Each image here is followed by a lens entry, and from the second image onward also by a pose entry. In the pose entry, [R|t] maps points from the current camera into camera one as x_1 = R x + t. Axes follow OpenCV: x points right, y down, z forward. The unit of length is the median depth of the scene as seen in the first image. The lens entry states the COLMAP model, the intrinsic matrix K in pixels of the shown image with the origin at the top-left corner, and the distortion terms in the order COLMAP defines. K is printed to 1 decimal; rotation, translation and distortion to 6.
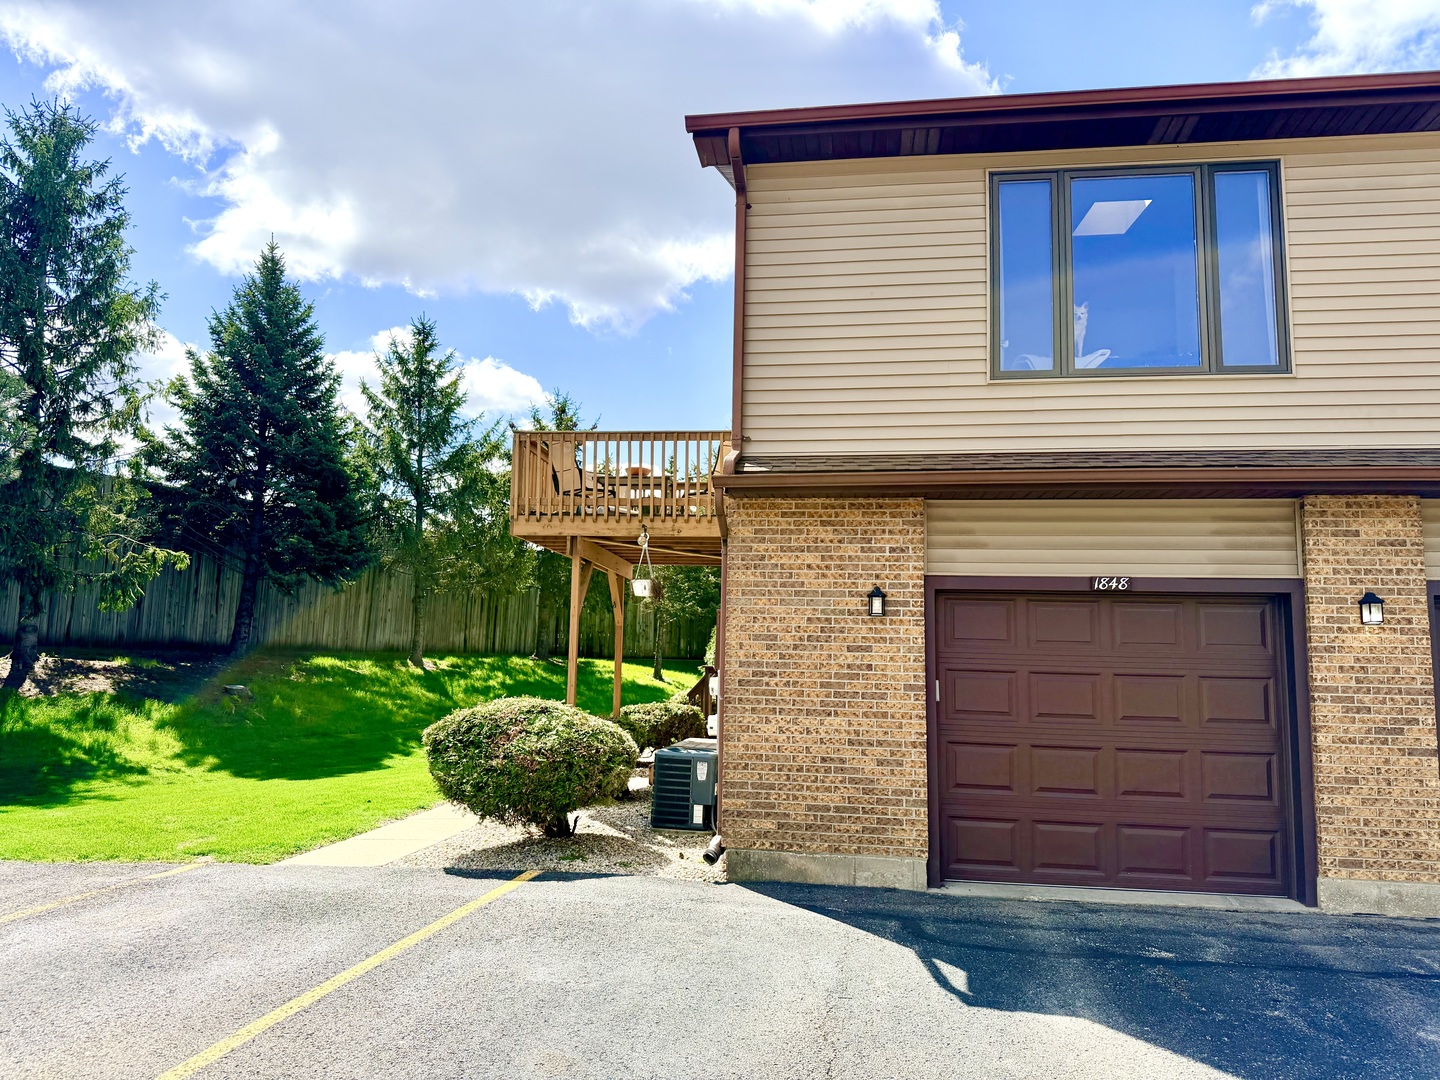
lens RADIAL K [[1028.4, 0, 719.8], [0, 1028.4, 532.1], [0, 0, 1]] dist [0.112682, -0.134529]
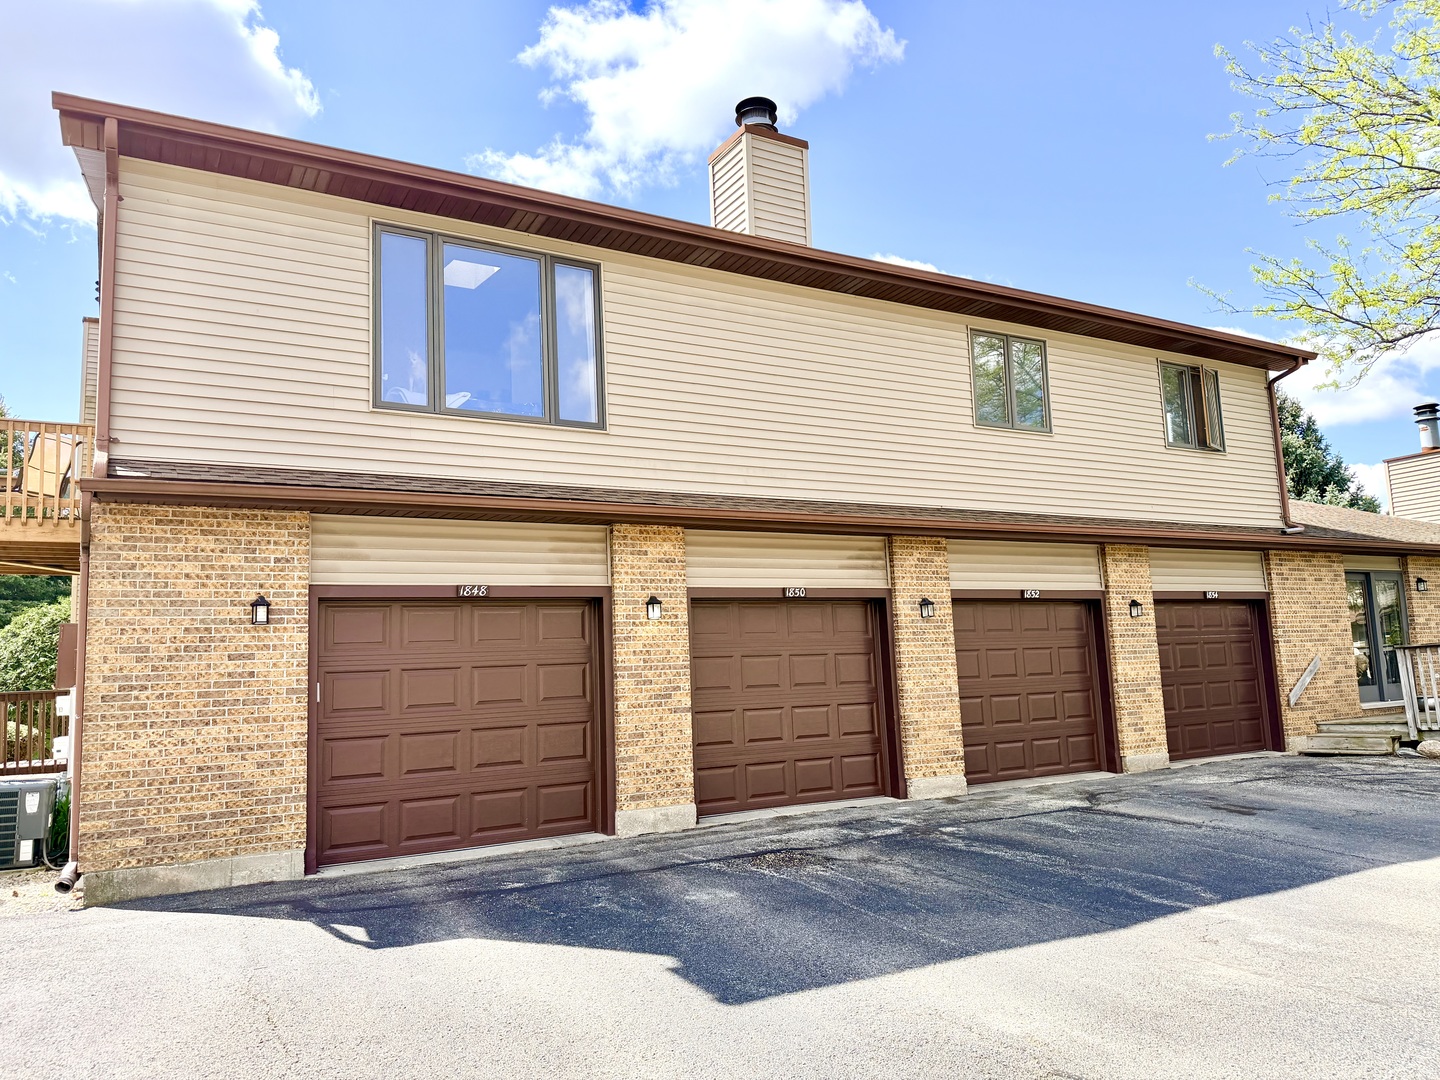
lens RADIAL K [[1028.4, 0, 719.8], [0, 1028.4, 532.1], [0, 0, 1]] dist [0.112682, -0.134529]
pose [[0.793254, 0.032858, 0.608004, -0.124740], [-0.022271, 0.999440, -0.024956, 0.005357], [-0.608484, 0.006256, 0.793542, -0.111101]]
